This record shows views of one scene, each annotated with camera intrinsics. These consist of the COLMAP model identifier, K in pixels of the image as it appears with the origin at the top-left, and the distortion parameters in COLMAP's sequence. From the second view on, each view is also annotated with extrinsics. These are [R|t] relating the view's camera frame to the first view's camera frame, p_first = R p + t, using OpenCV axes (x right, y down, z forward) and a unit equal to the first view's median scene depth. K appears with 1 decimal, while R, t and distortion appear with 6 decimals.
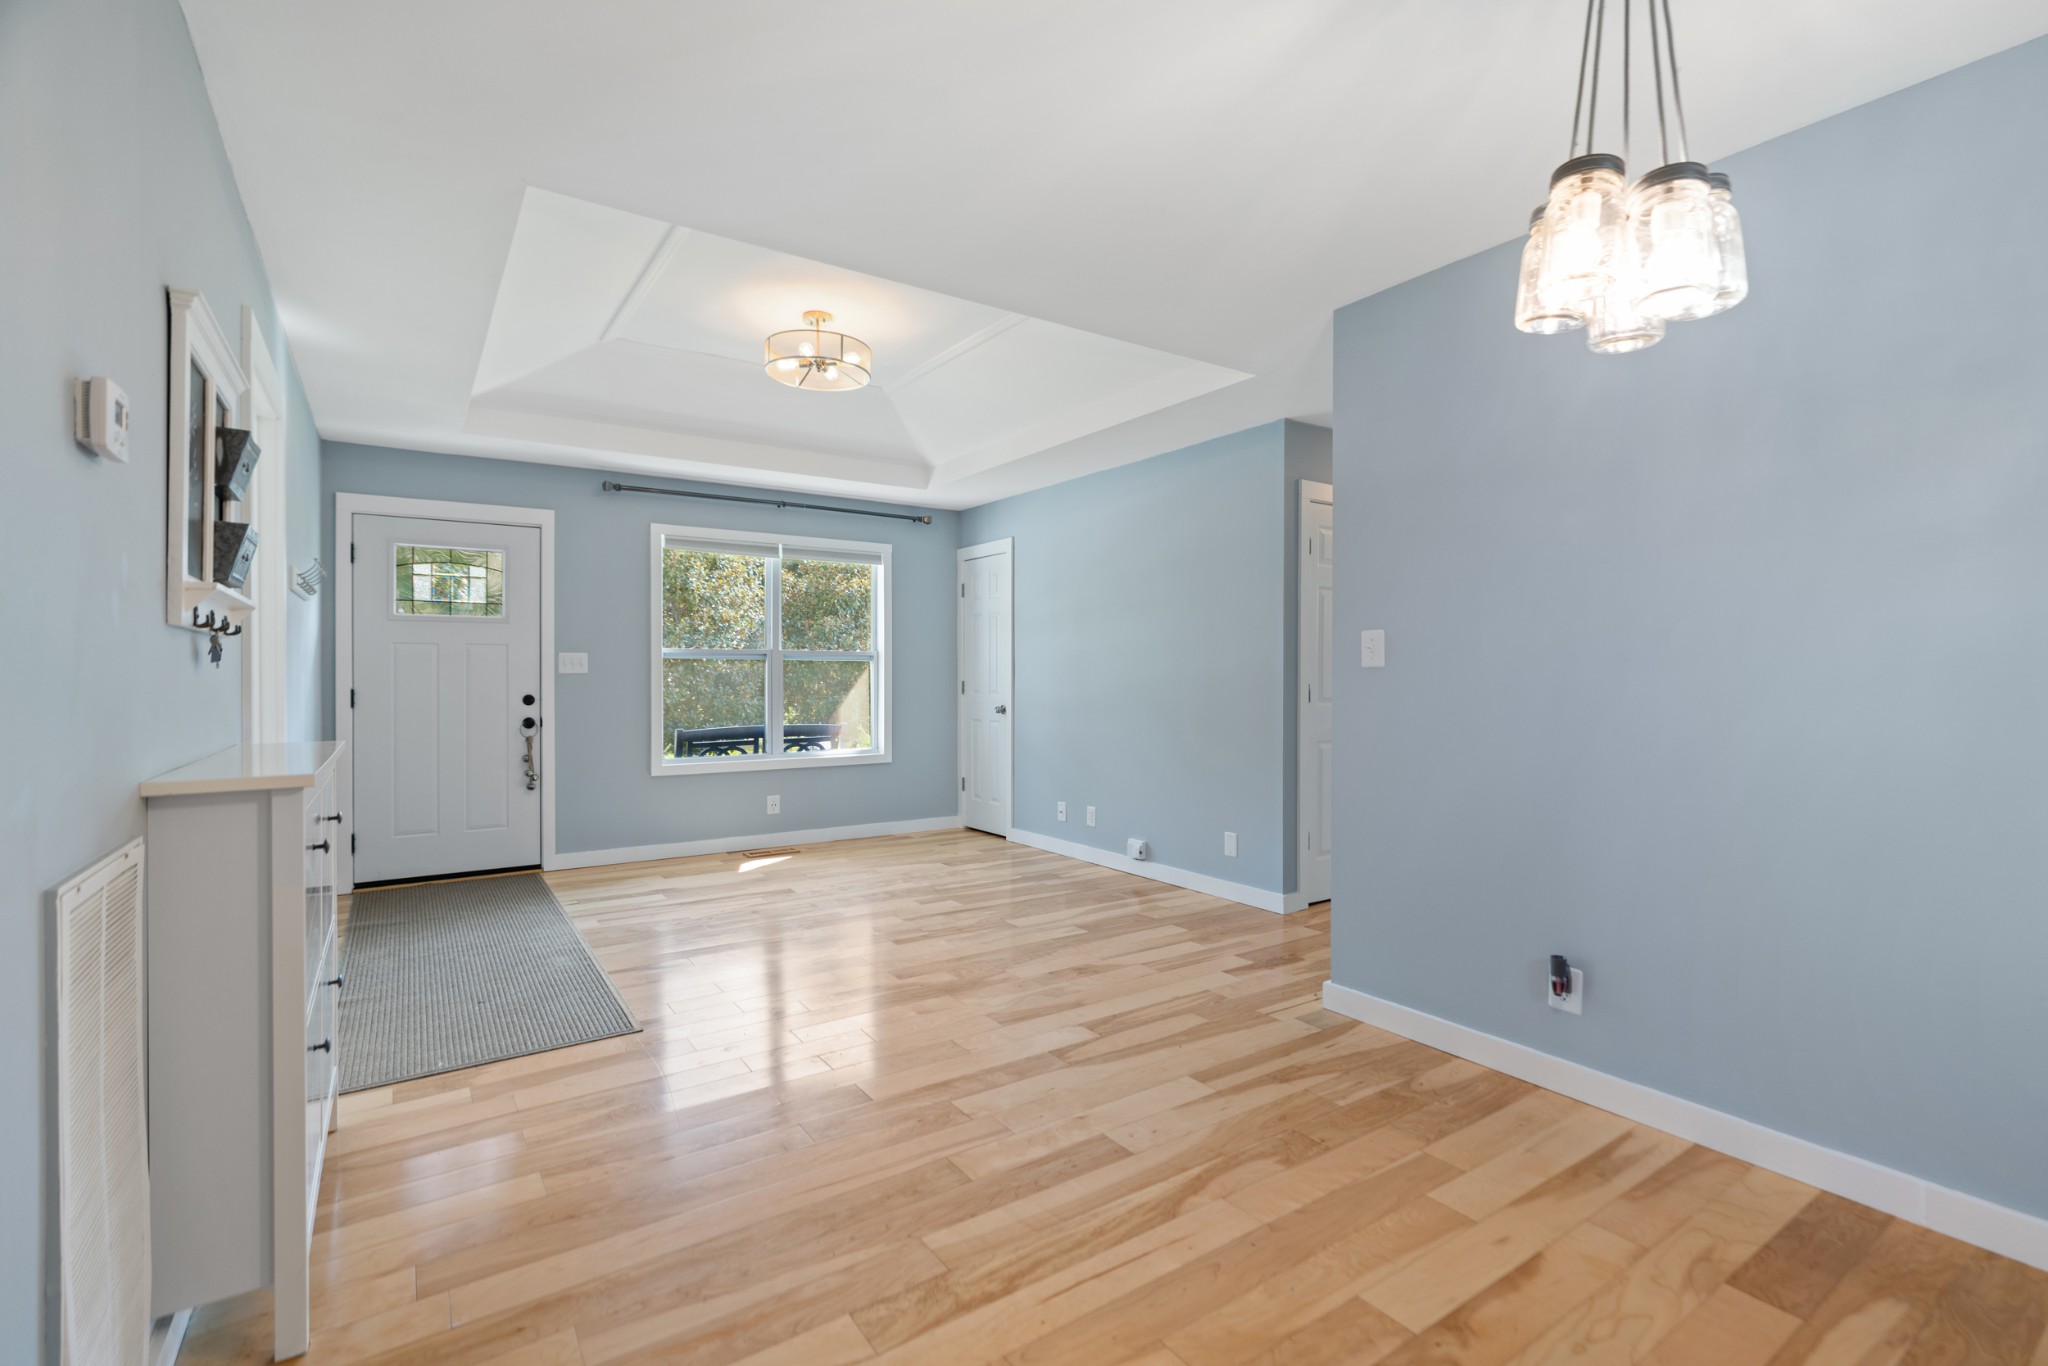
lens RADIAL K [[929.3, 0, 1031.0], [0, 929.3, 675.3], [0, 0, 1]] dist [-0.003048, 0.001846]
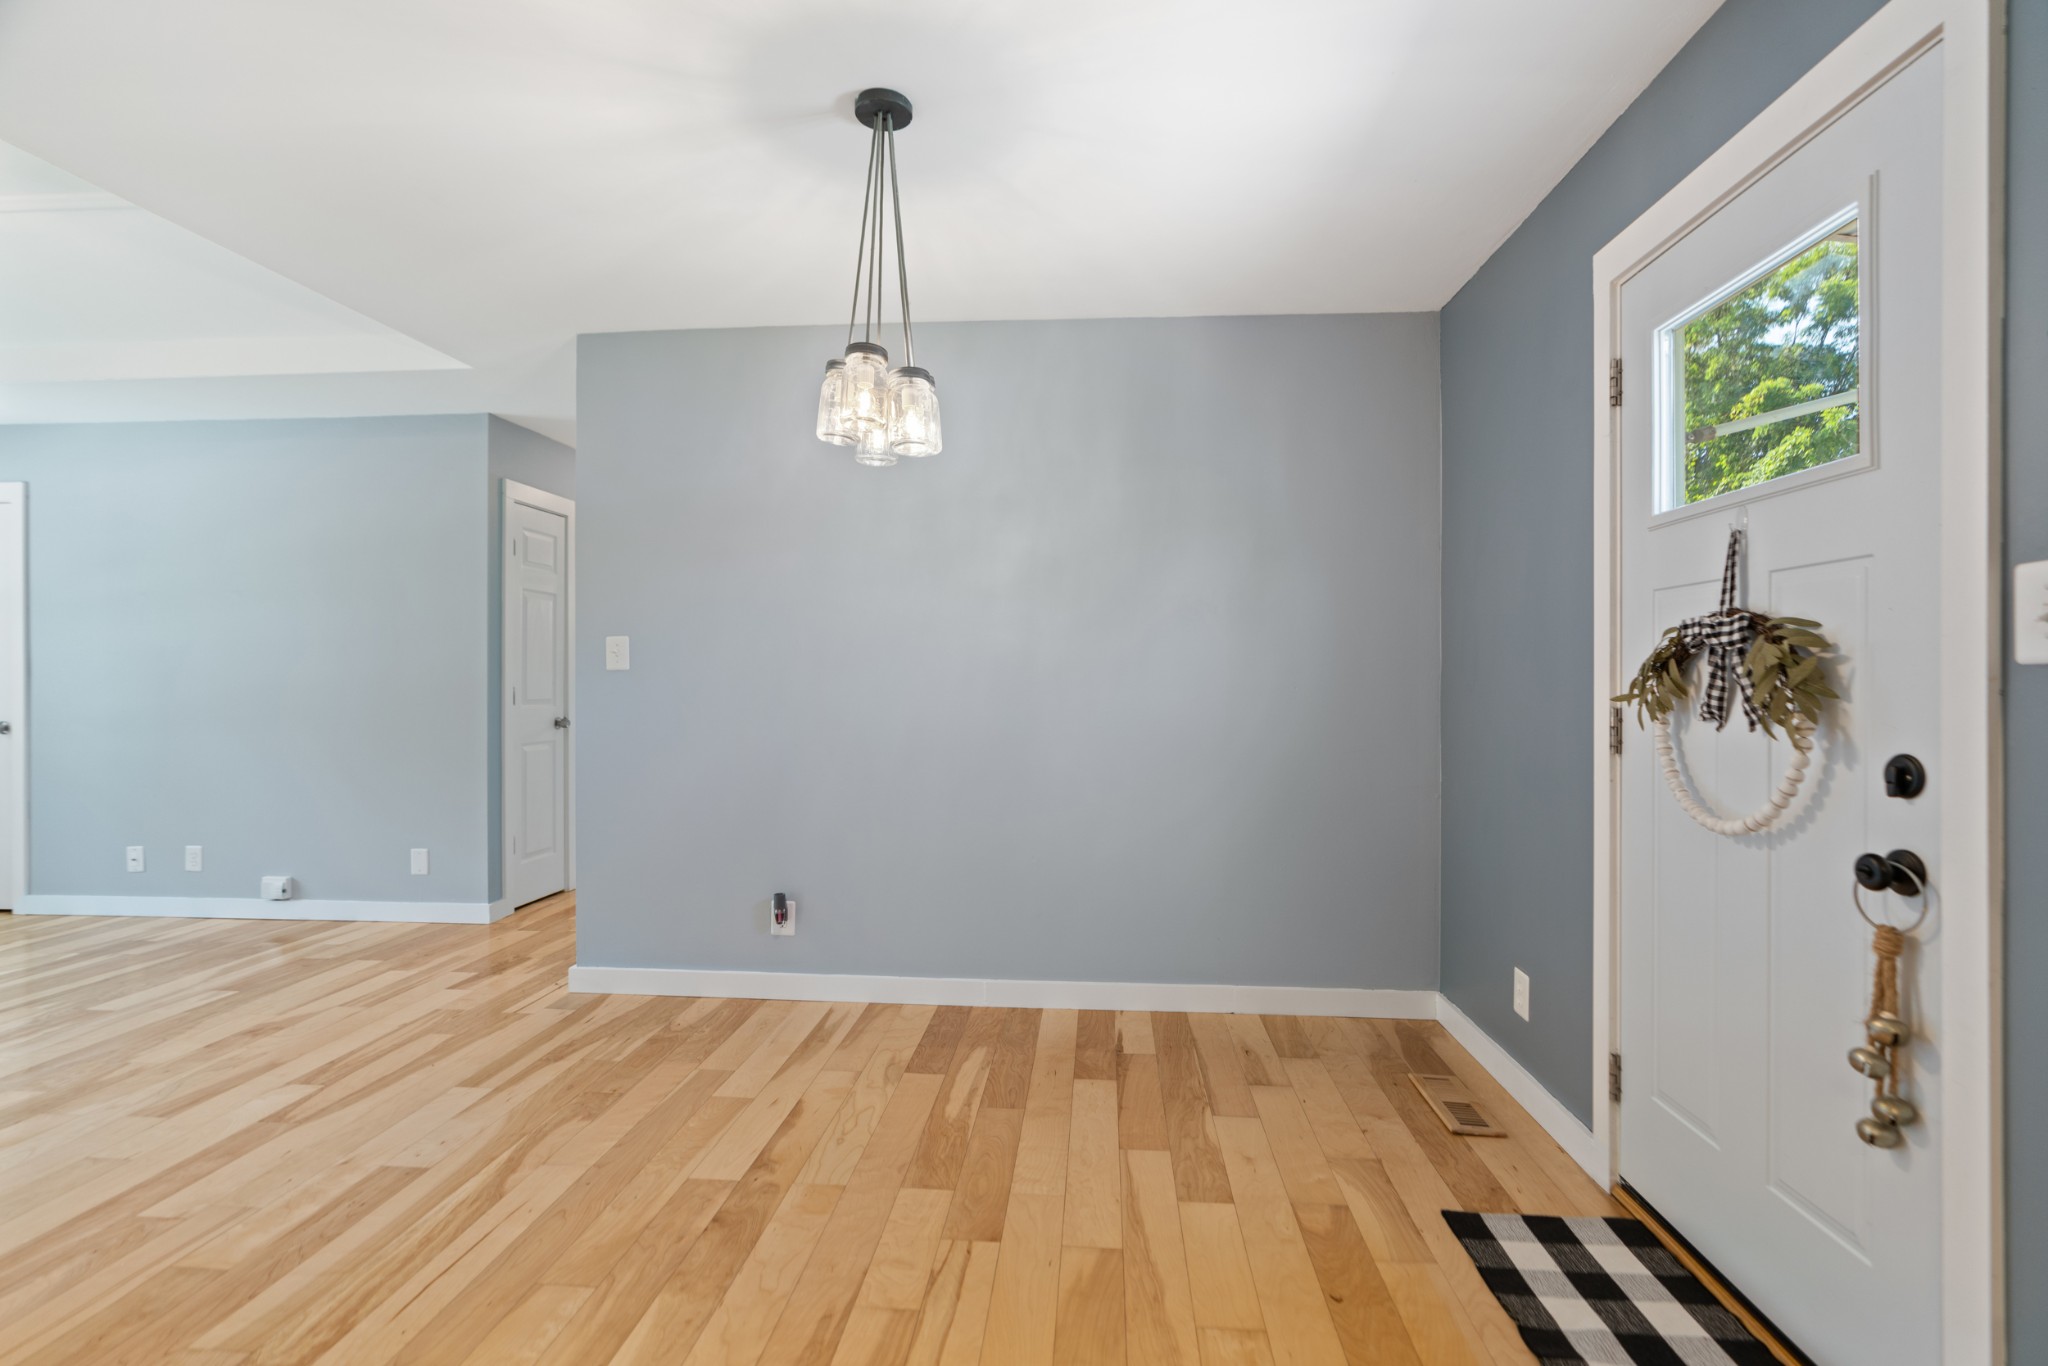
lens RADIAL K [[929.3, 0, 1031.0], [0, 929.3, 675.3], [0, 0, 1]] dist [-0.003048, 0.001846]
pose [[0.632923, 0.000138, 0.774215, -0.210919], [0.001533, 0.999998, -0.001431, -0.000233], [-0.774213, 0.002092, 0.632922, -0.092905]]
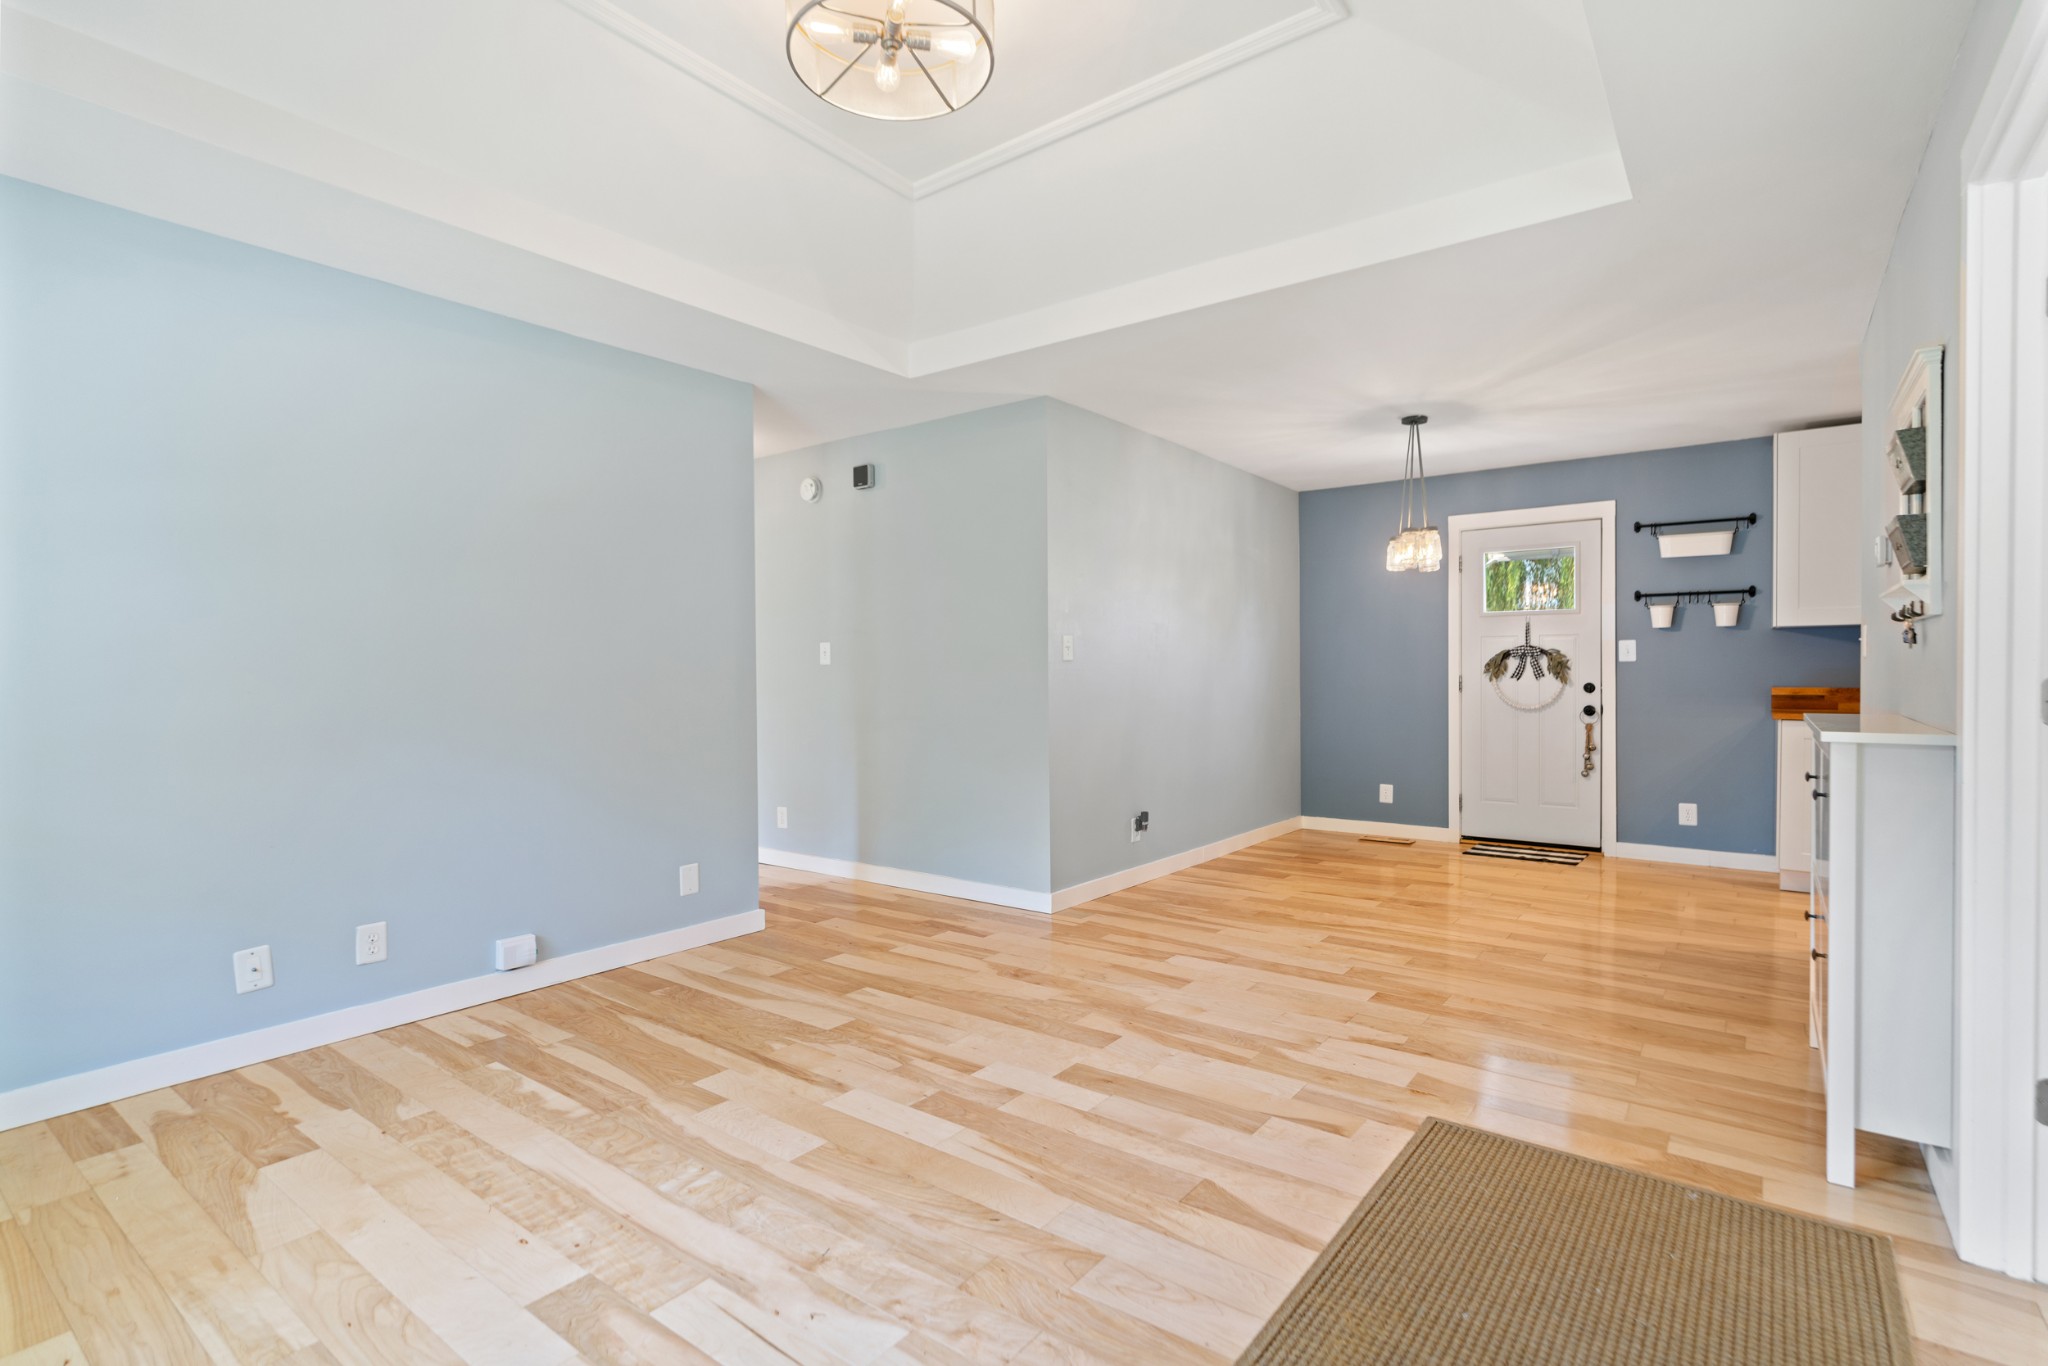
lens RADIAL K [[977.2, 0, 1022.5], [0, 977.2, 683.7], [0, 0, 1]] dist [-0.001318, 0.000277]
pose [[-0.310776, -0.010831, 0.950421, -1.270480], [0.007859, 0.999872, 0.013965, 0.003230], [-0.950451, 0.011809, -0.310651, 1.839658]]
